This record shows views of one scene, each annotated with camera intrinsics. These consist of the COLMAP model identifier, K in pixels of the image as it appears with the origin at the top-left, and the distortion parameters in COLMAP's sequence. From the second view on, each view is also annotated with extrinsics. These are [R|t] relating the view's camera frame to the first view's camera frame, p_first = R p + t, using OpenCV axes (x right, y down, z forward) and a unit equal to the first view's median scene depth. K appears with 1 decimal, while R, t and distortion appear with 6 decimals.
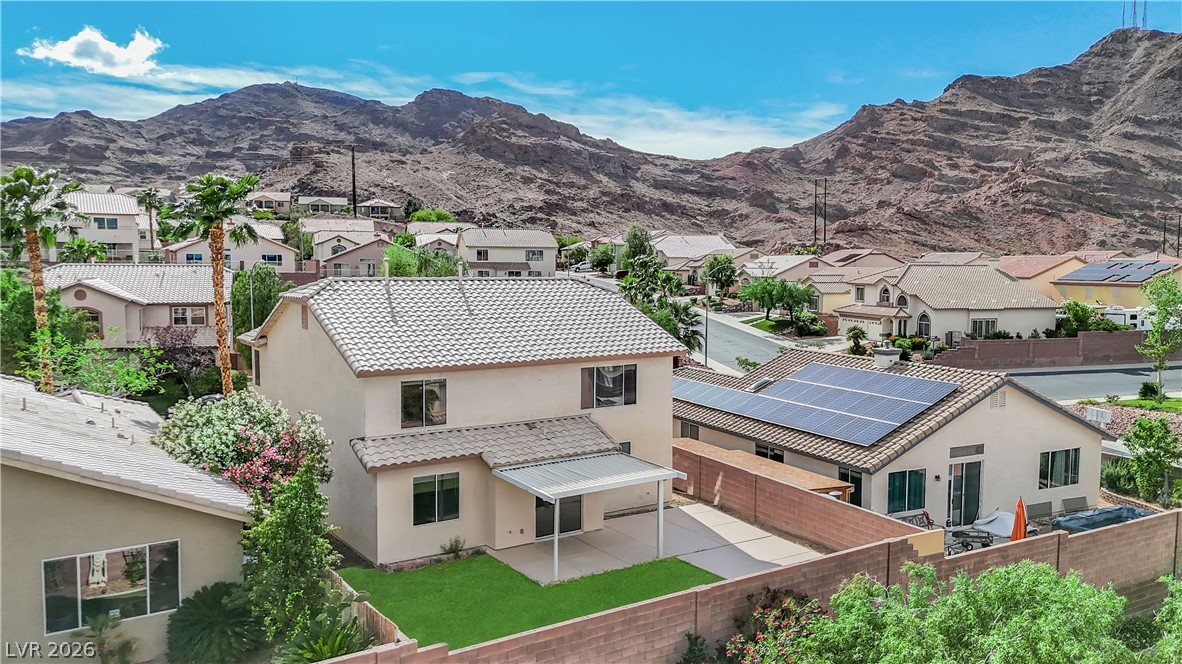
lens RADIAL K [[887.2, 0, 591.0], [0, 887.2, 332.0], [0, 0, 1]] dist [0.077526, -0.079309]
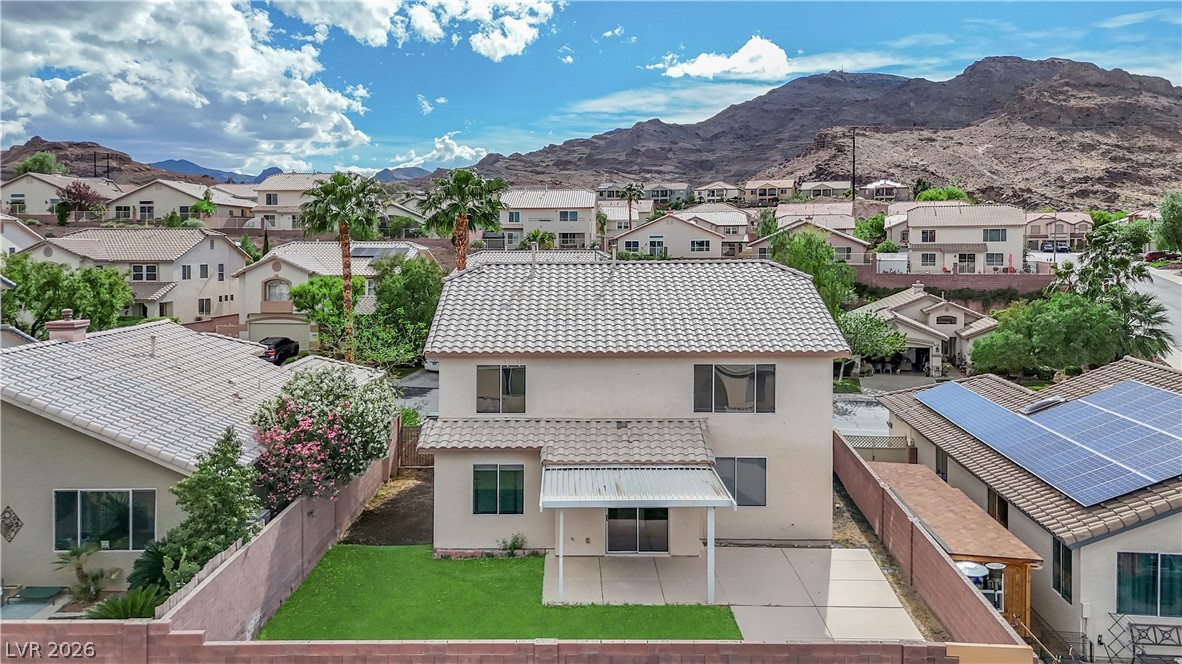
lens RADIAL K [[887.2, 0, 591.0], [0, 887.2, 332.0], [0, 0, 1]] dist [0.077526, -0.079309]
pose [[0.824159, 0.043198, -0.564708, 0.367330], [-0.034132, 0.999063, 0.026611, -0.009323], [0.565328, -0.002657, 0.824862, 0.224150]]
